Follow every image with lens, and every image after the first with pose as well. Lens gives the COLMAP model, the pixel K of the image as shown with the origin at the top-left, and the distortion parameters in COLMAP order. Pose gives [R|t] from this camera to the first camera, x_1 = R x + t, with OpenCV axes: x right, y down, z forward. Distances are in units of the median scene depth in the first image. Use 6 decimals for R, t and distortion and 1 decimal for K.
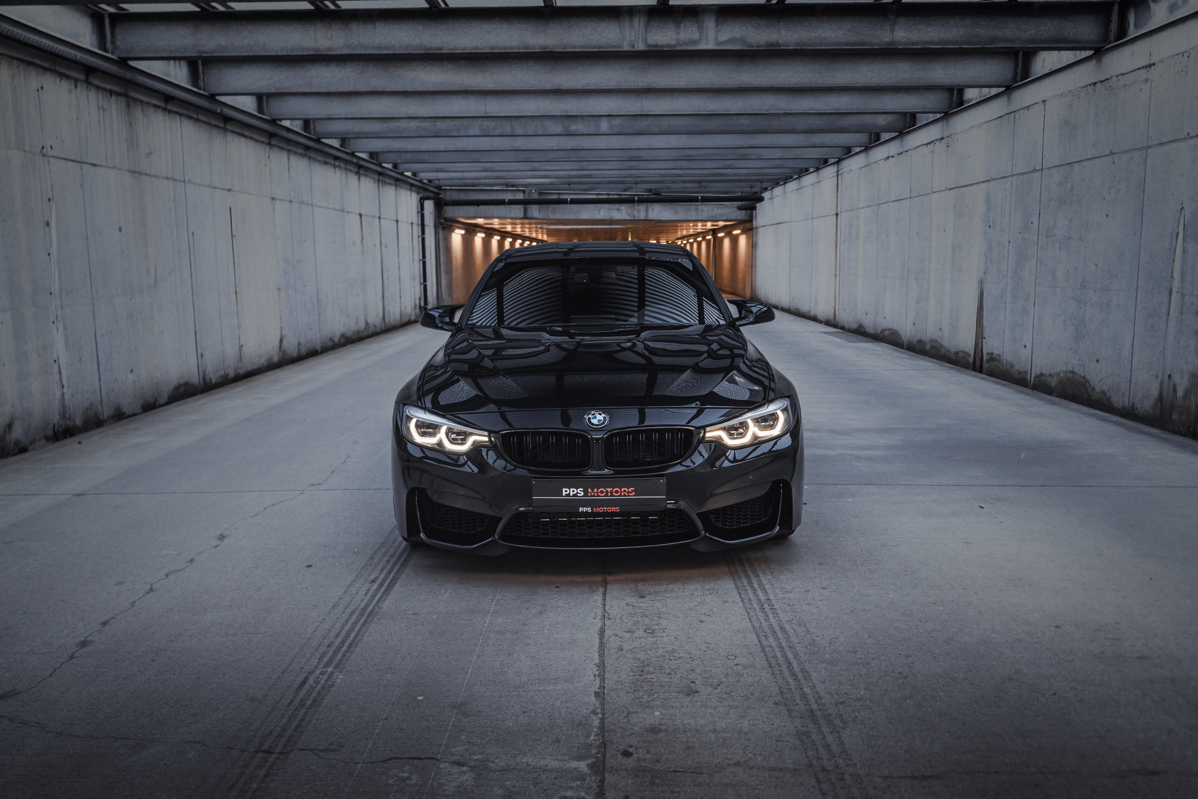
lens RADIAL K [[940.6, 0, 598.1], [0, 940.6, 388.8], [0, 0, 1]] dist [0.002739, 0.008293]
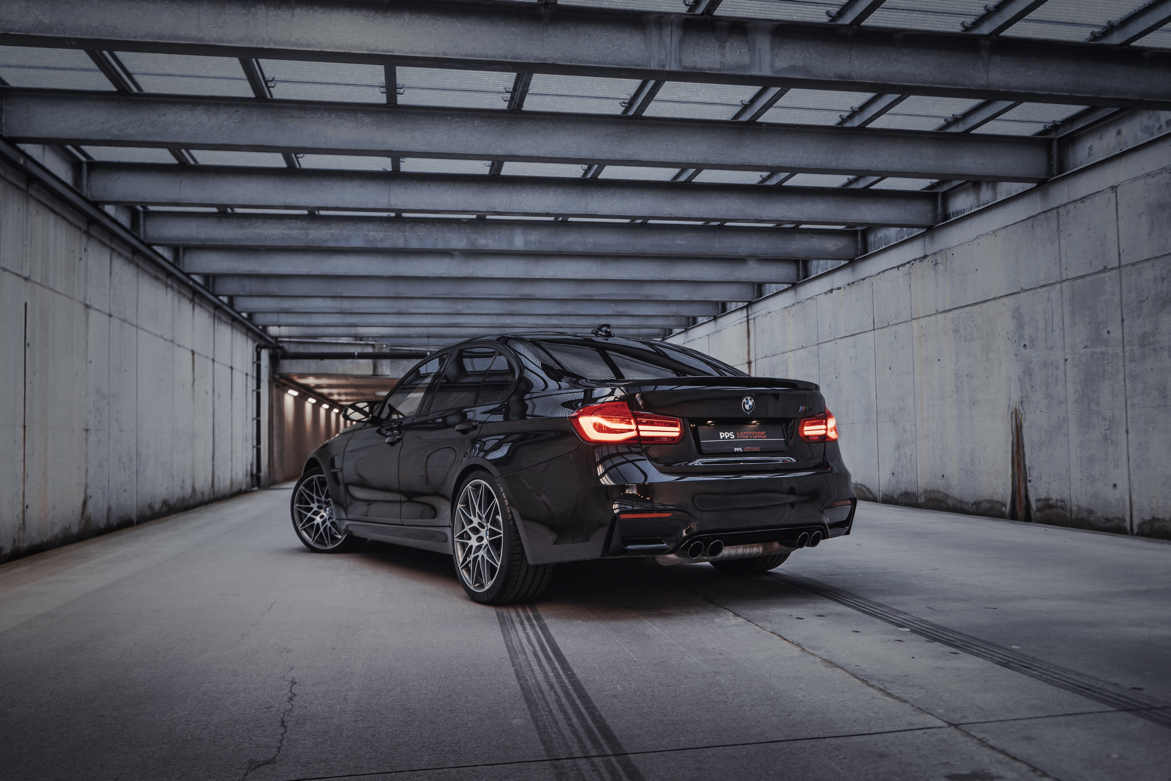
lens RADIAL K [[946.7, 0, 585.5], [0, 946.7, 390.5], [0, 0, 1]] dist [-0.000270, 0.003339]
pose [[0.982246, 0.006321, 0.187489, -0.100121], [0.029664, 0.981625, -0.188501, 0.009919], [-0.185235, 0.190716, 0.964010, 0.228325]]
